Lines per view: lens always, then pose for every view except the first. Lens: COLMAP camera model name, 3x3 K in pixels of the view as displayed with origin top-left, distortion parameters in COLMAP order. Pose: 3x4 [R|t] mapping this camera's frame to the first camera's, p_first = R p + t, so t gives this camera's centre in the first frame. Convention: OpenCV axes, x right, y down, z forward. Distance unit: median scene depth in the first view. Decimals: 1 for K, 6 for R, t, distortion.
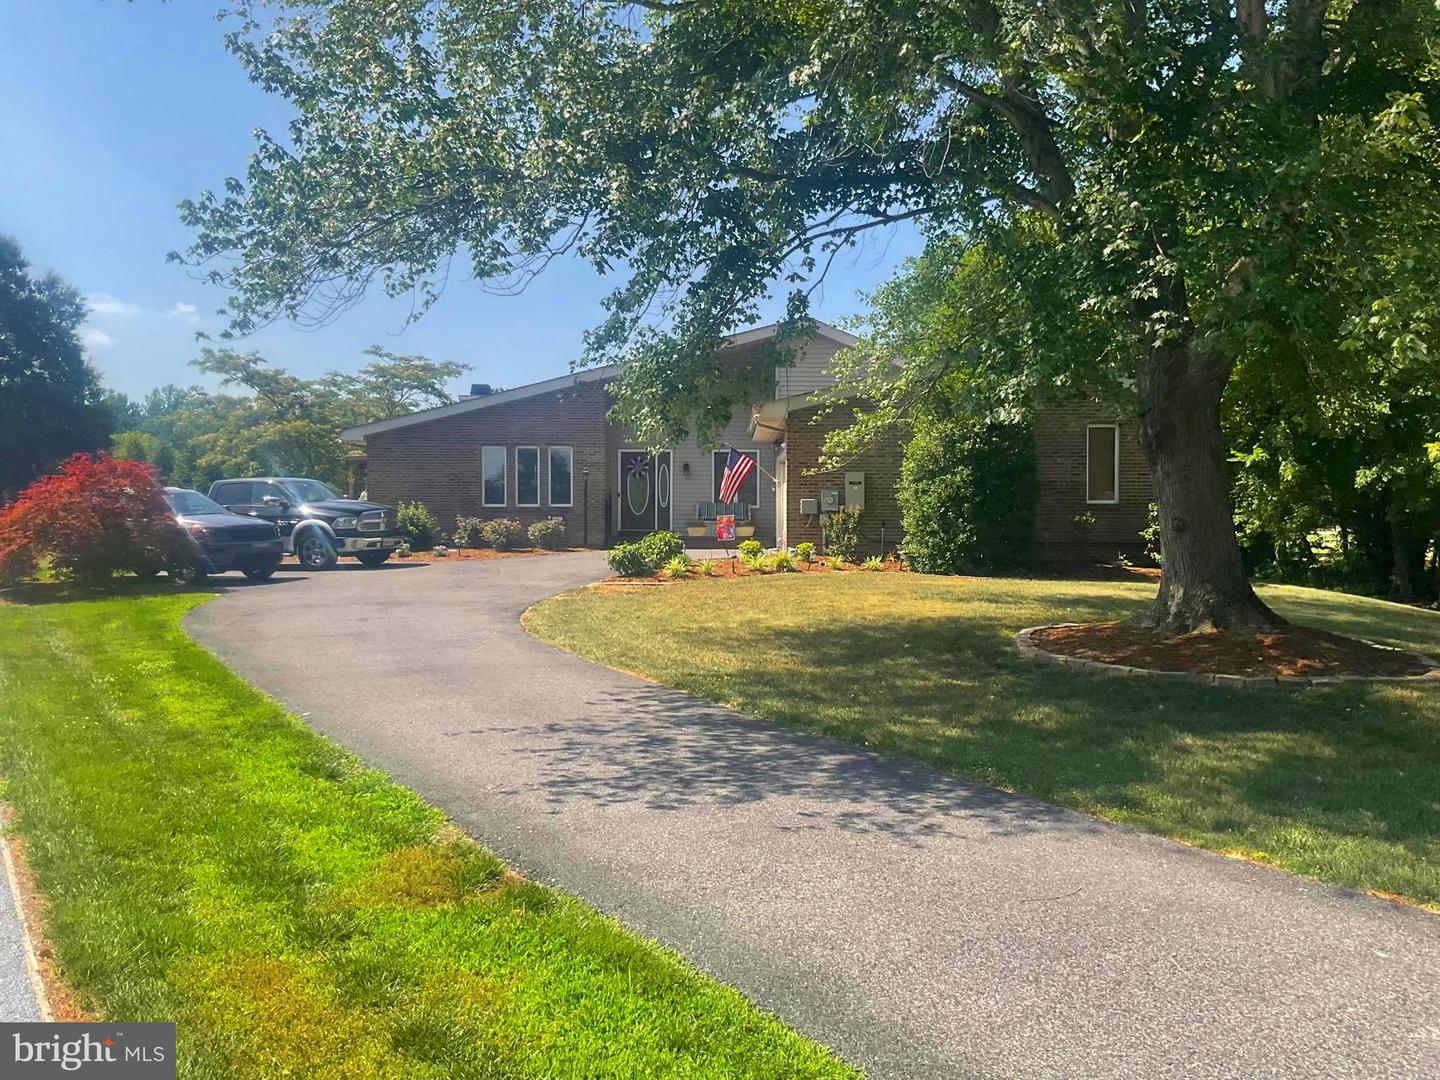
lens RADIAL K [[1216.7, 0, 725.4], [0, 1216.7, 597.2], [0, 0, 1]] dist [0.087862, -0.192708]
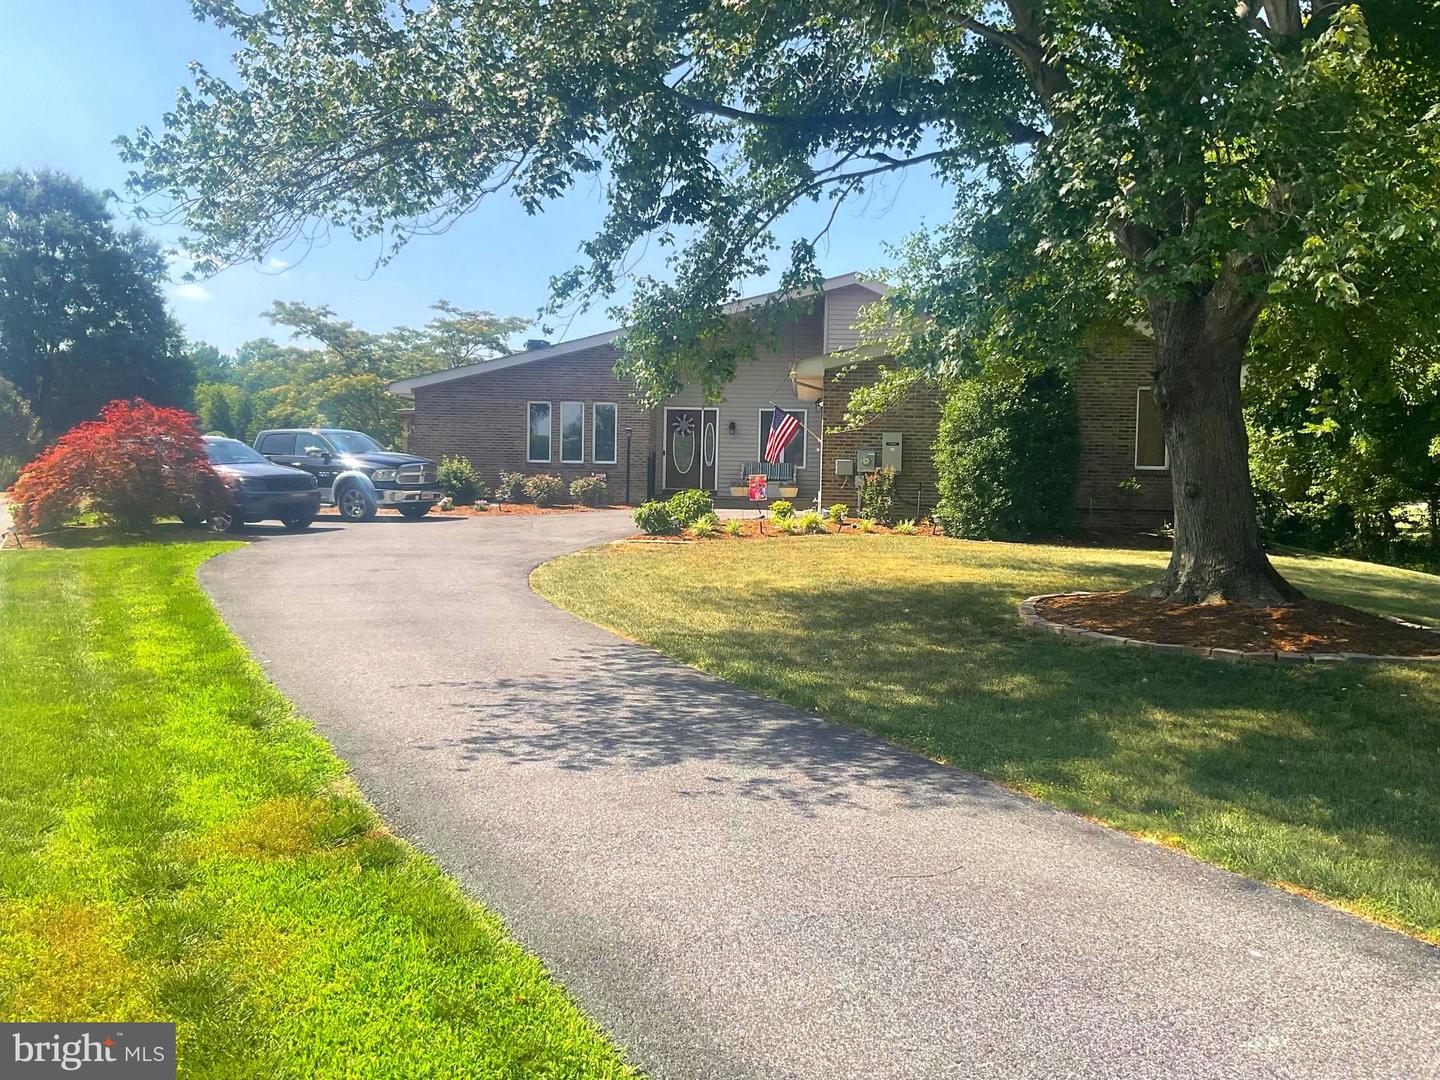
lens RADIAL K [[1217.1, 0, 719.3], [0, 1217.1, 599.7], [0, 0, 1]] dist [0.107338, -0.254884]
pose [[0.997357, 0.025859, -0.067896, 0.081429], [-0.023586, 0.999141, 0.034065, 0.001965], [0.068719, -0.032374, 0.997111, 0.025785]]
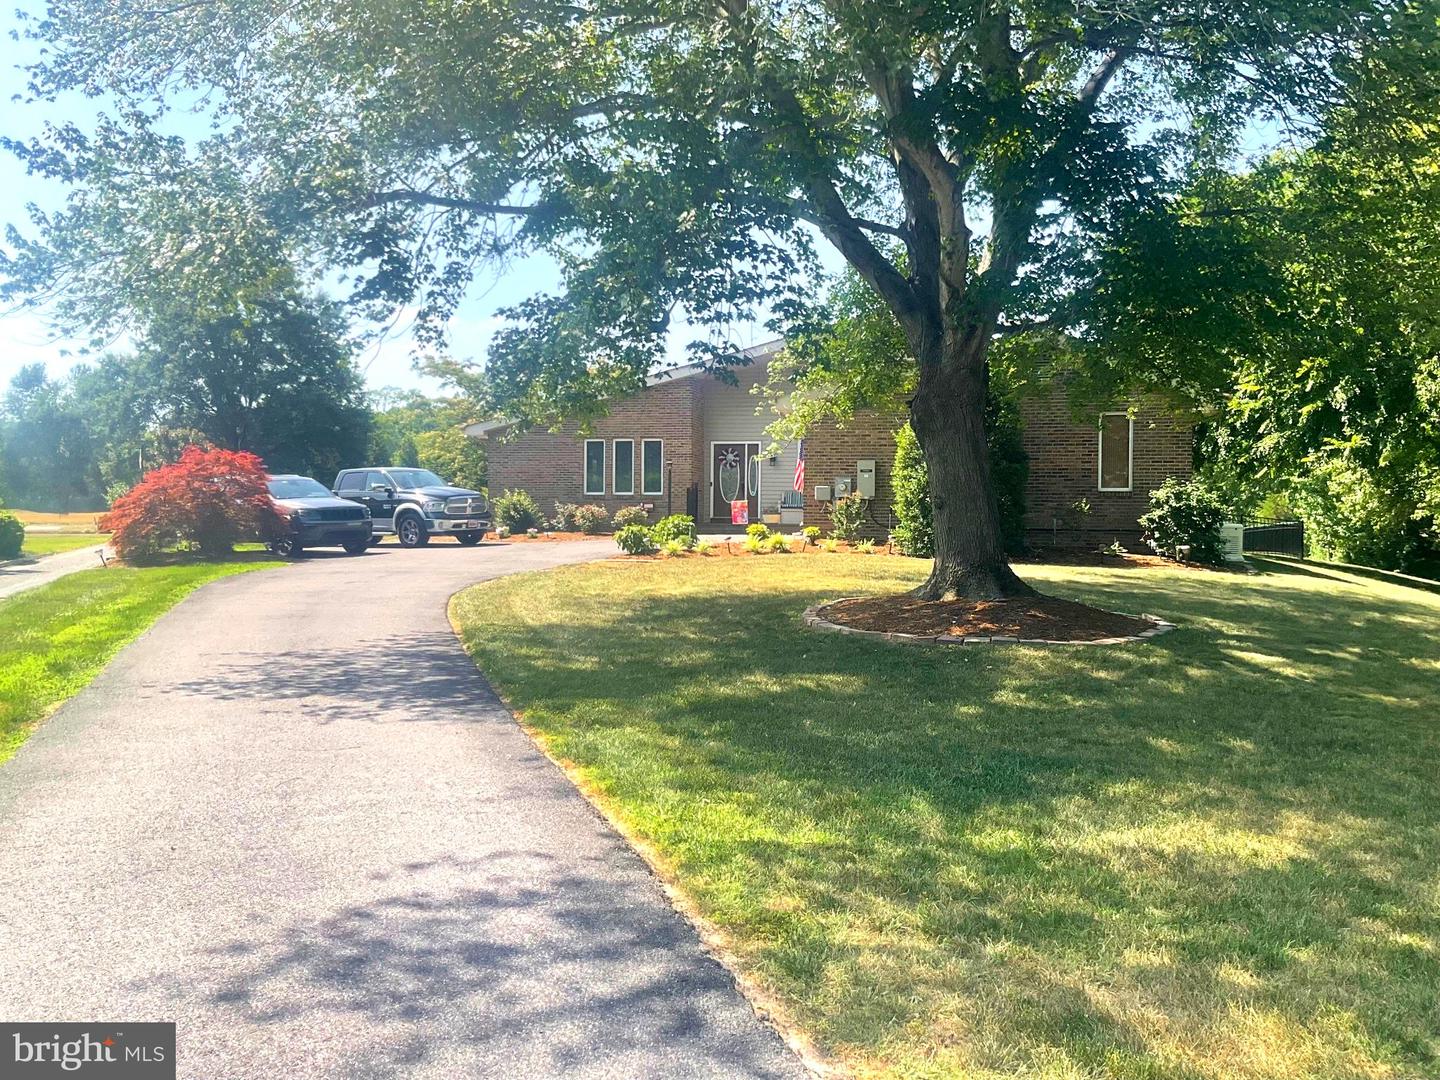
lens RADIAL K [[1223.1, 0, 713.8], [0, 1223.1, 577.7], [0, 0, 1]] dist [0.088704, -0.190664]
pose [[0.971760, 0.020016, -0.235121, 0.492461], [-0.023219, 0.999671, -0.010861, 0.027988], [0.234826, 0.016013, 0.971905, -0.119178]]
